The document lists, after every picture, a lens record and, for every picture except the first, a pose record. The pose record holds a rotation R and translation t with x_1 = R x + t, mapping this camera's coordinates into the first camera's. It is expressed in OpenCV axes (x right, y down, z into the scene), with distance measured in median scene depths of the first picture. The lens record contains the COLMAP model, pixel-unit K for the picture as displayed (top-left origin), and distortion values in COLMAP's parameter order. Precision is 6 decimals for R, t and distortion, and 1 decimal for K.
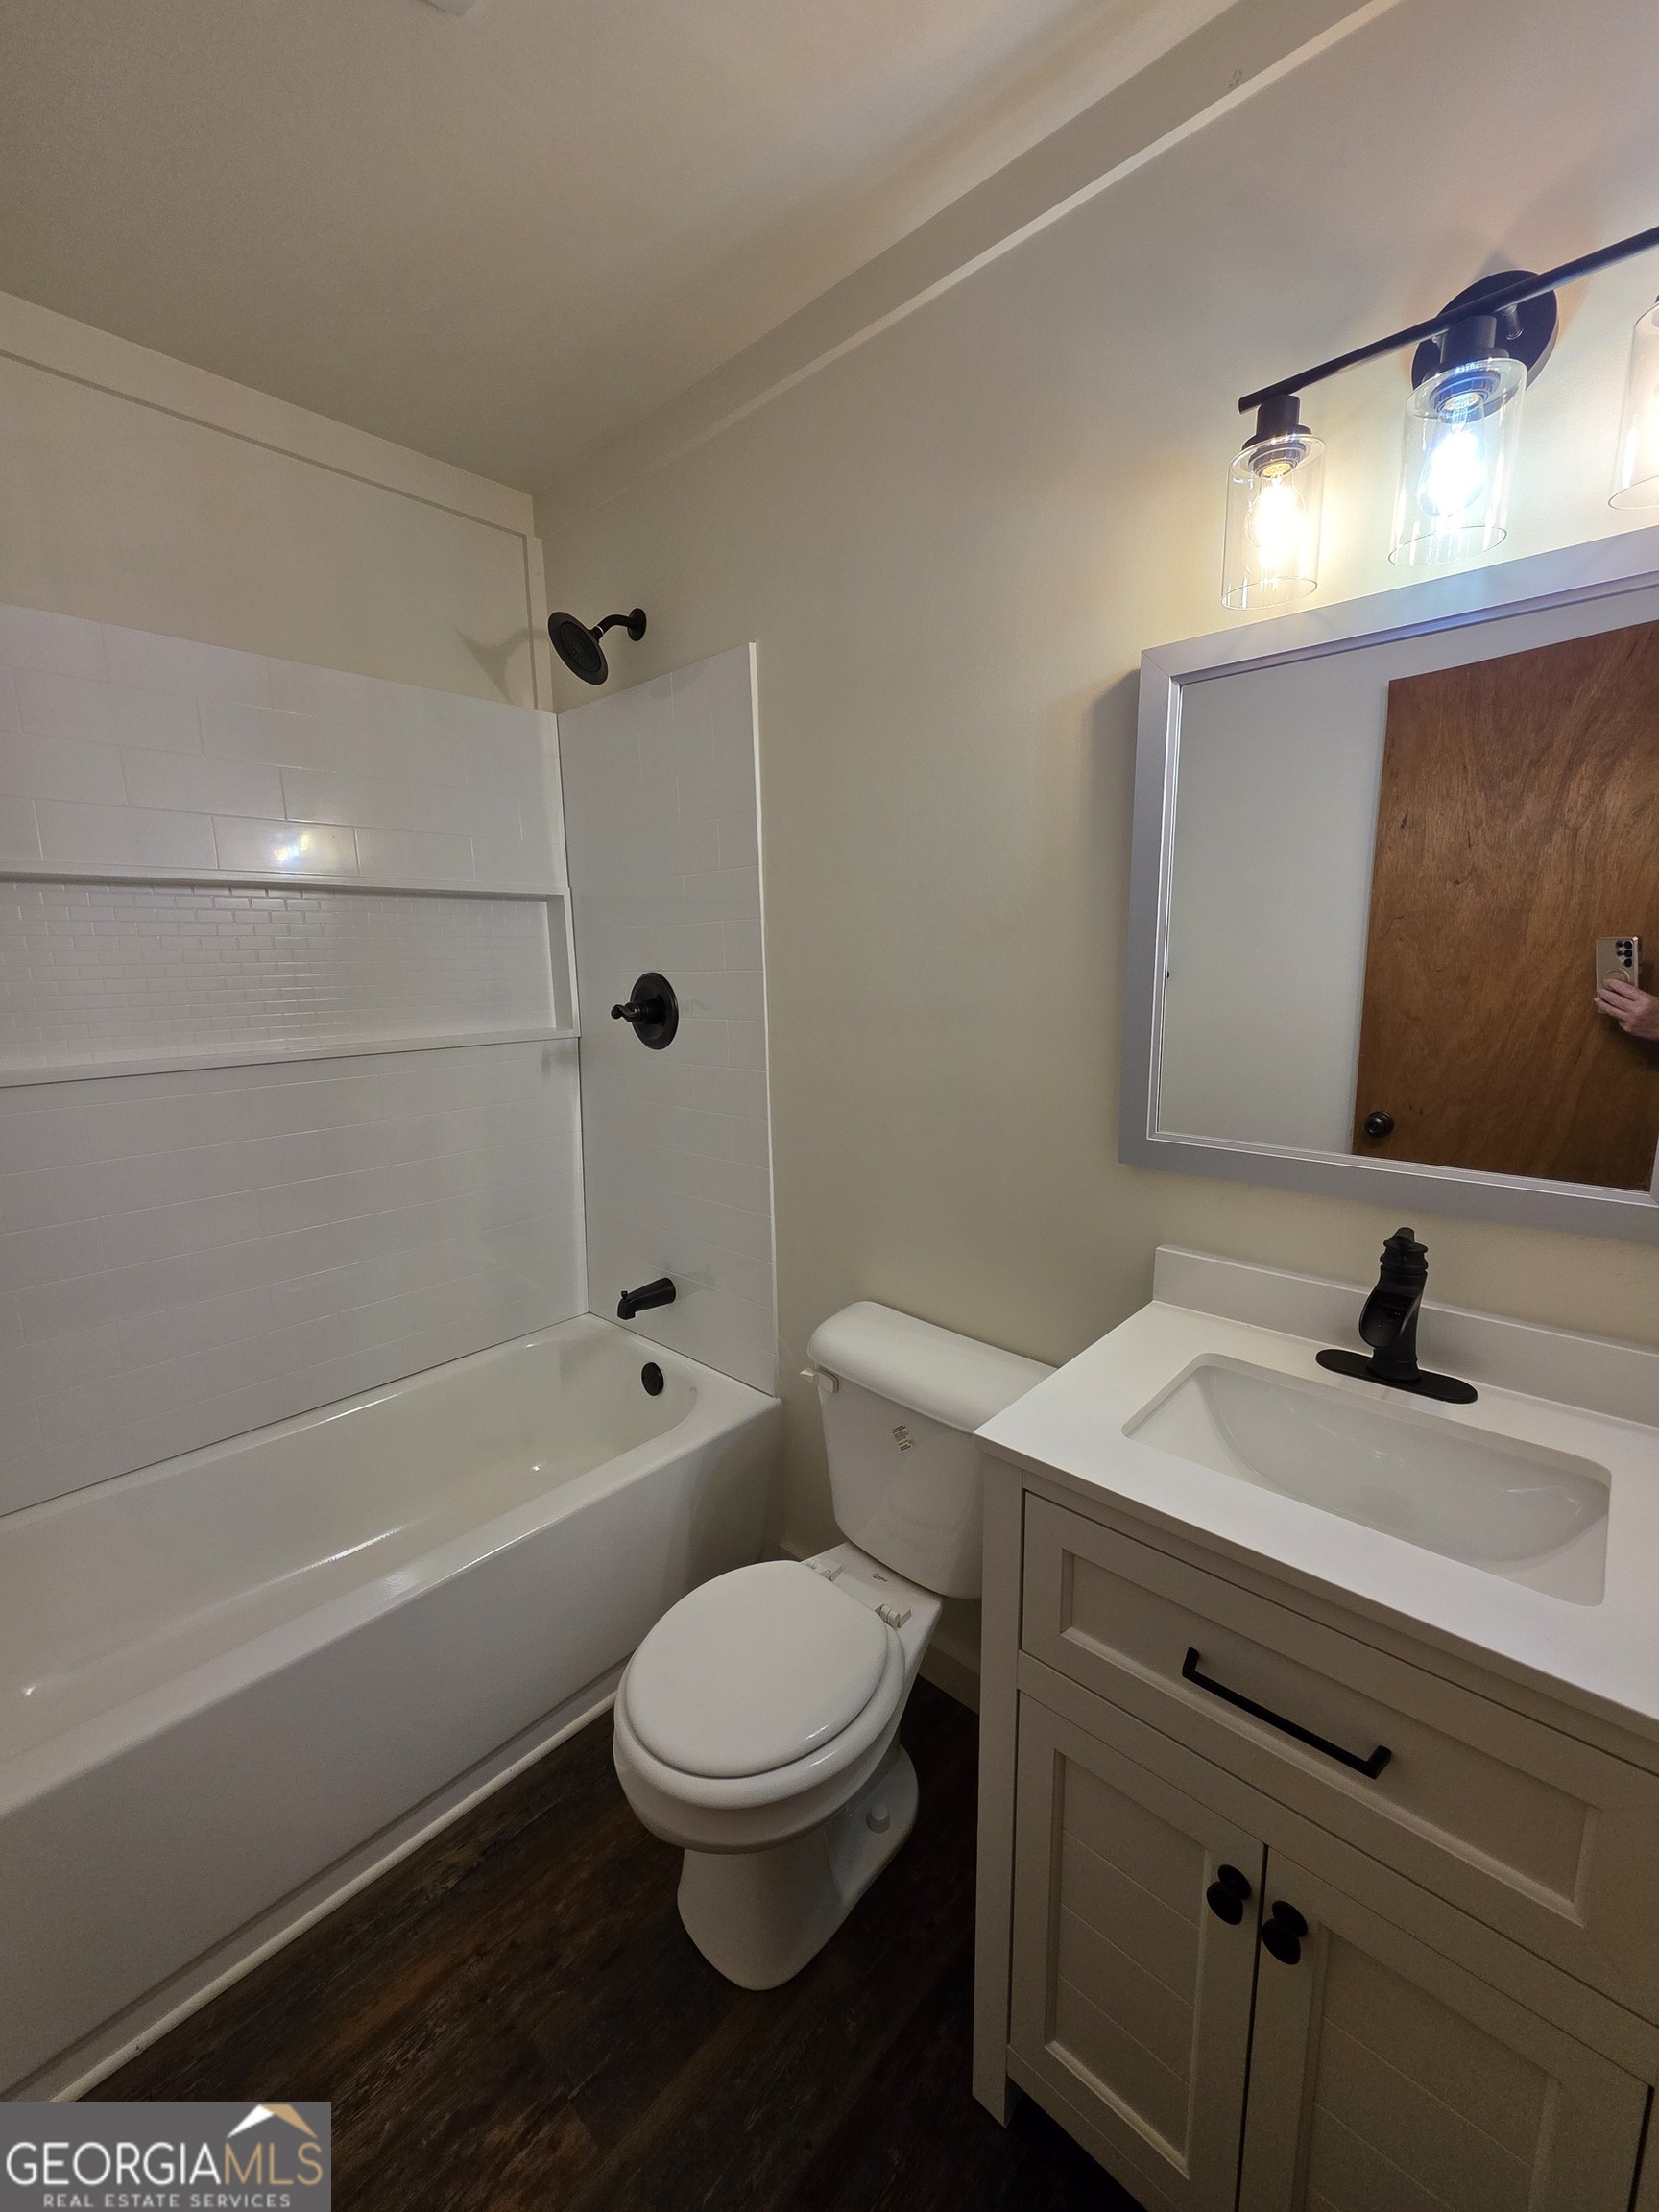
lens RADIAL K [[885.1, 0, 838.1], [0, 885.1, 1107.9], [0, 0, 1]] dist [0.002439, 0.000355]
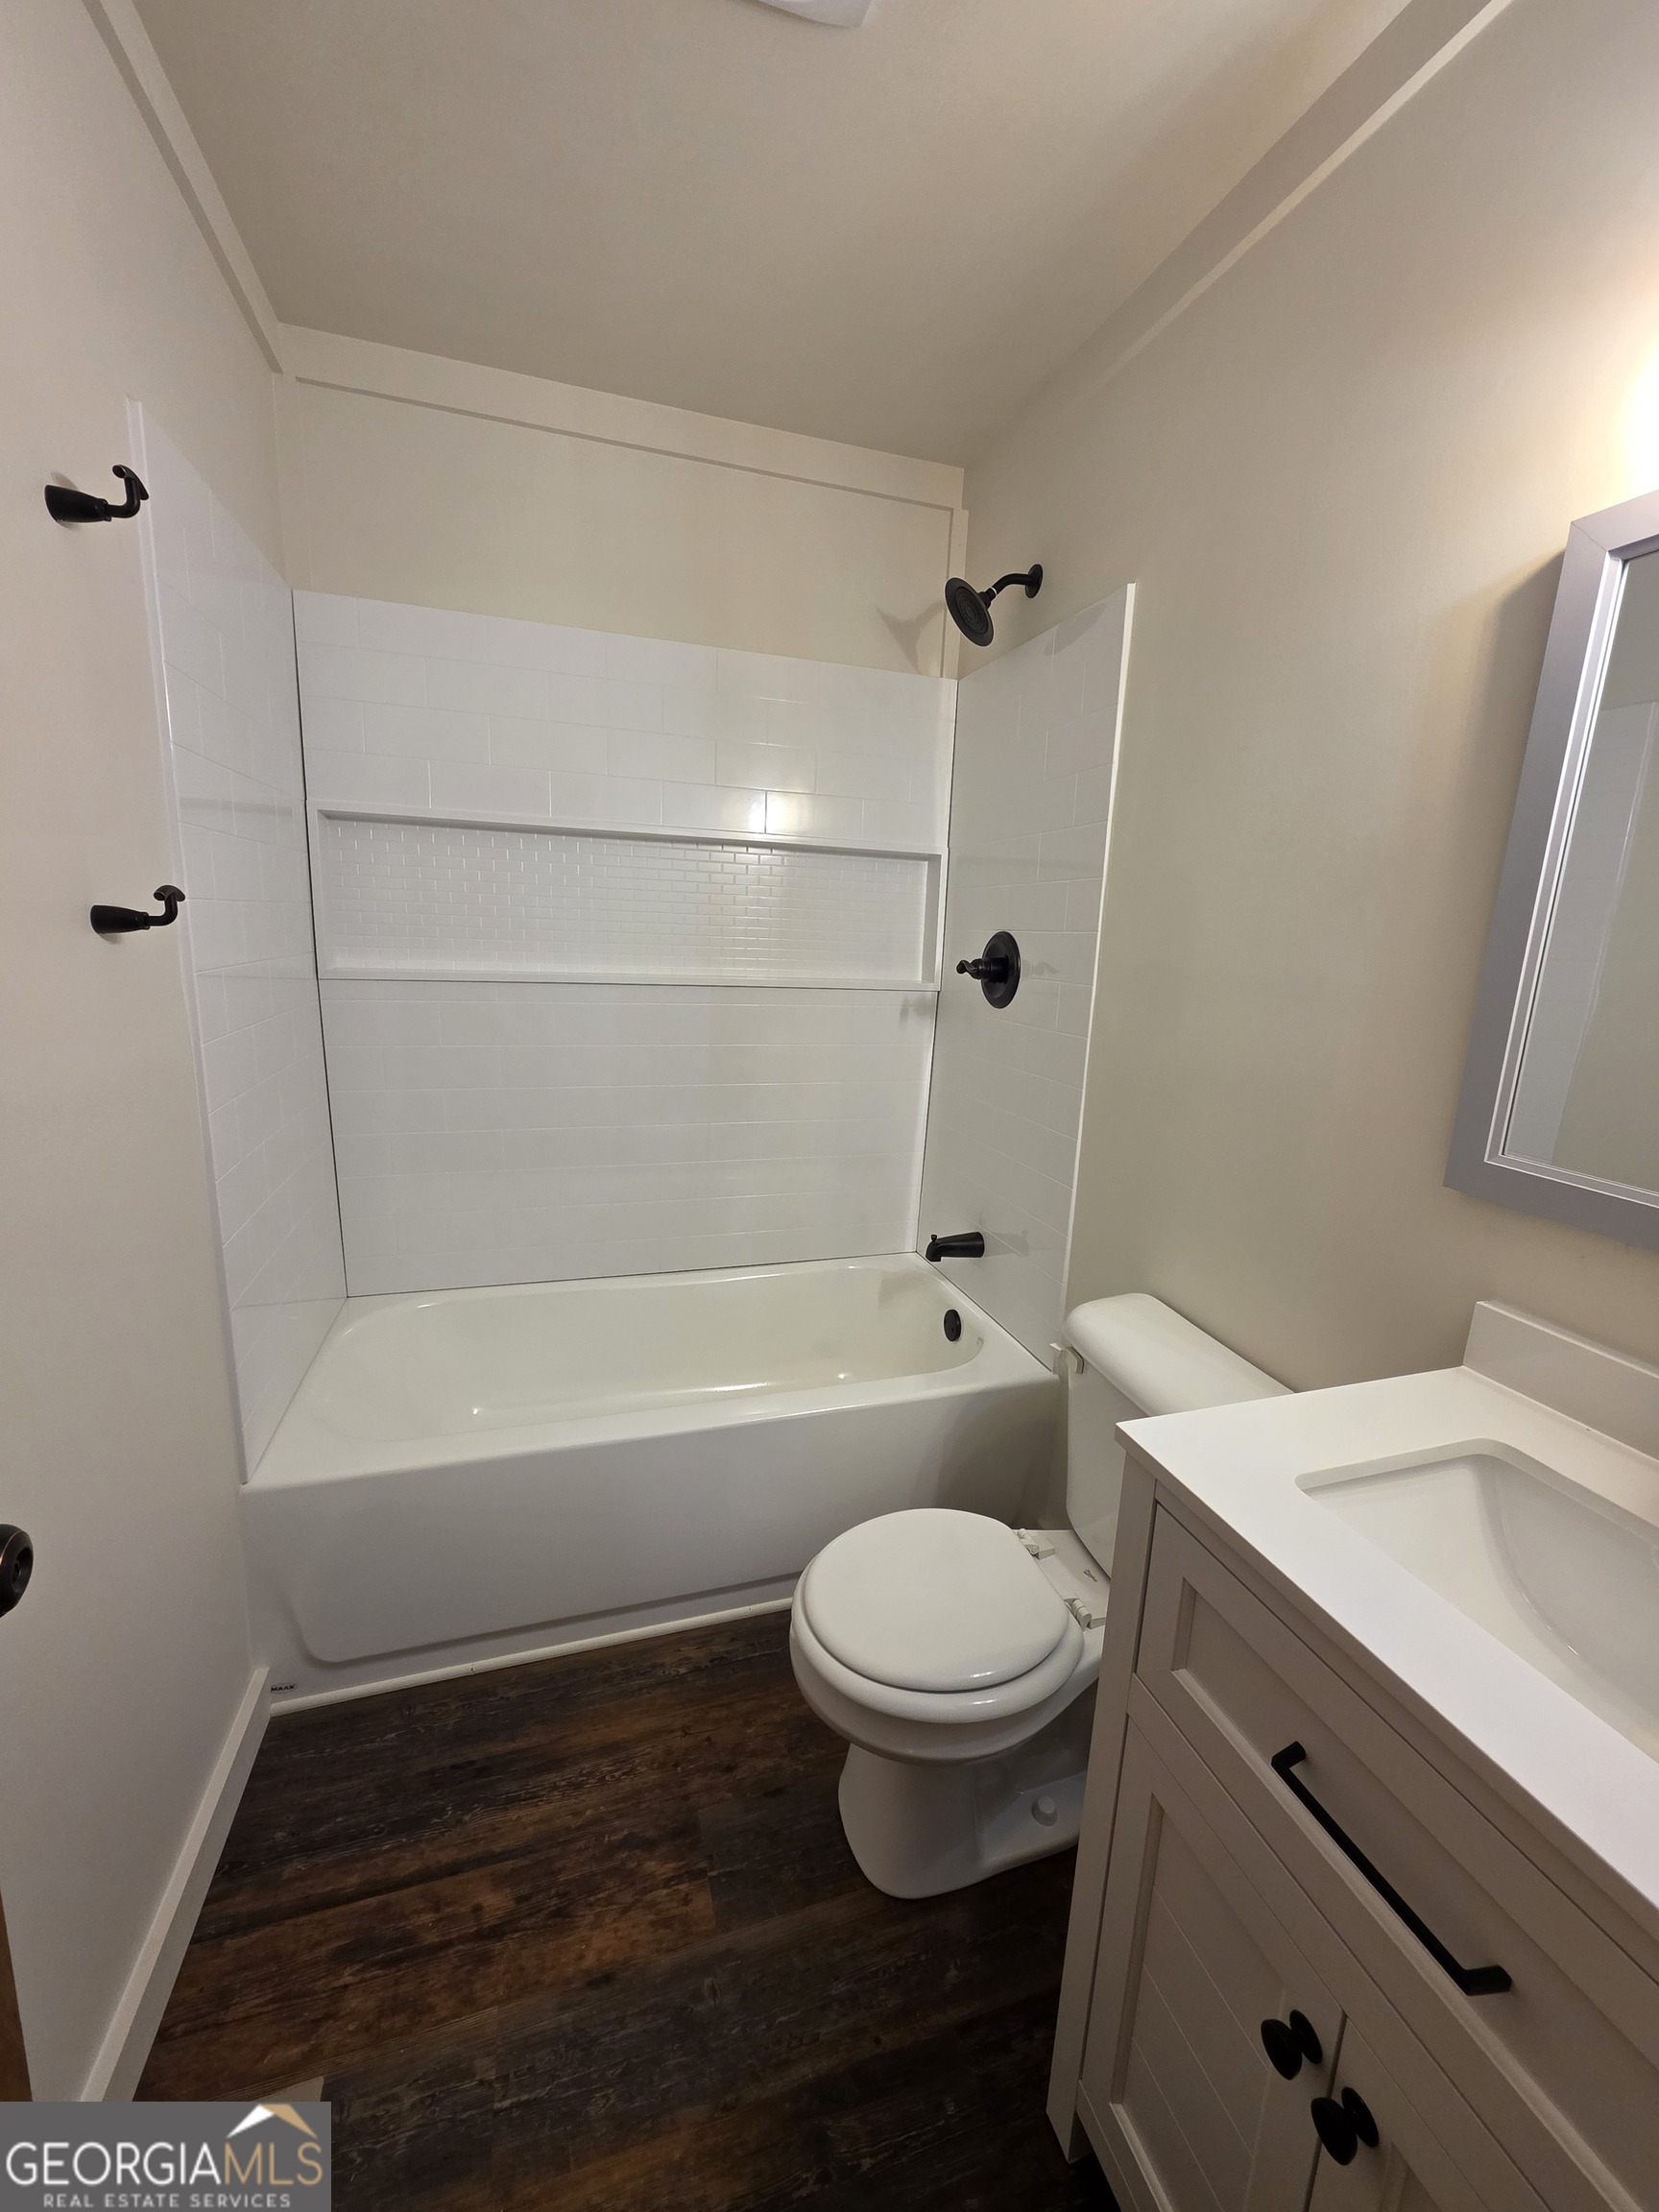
lens RADIAL K [[885.1, 0, 831.9], [0, 885.1, 1106.5], [0, 0, 1]] dist [0.002439, 0.000355]
pose [[0.866299, 0.149859, -0.476518, 0.176860], [-0.138573, 0.988594, 0.058979, 0.016347], [0.479921, 0.014939, 0.877184, 0.027733]]
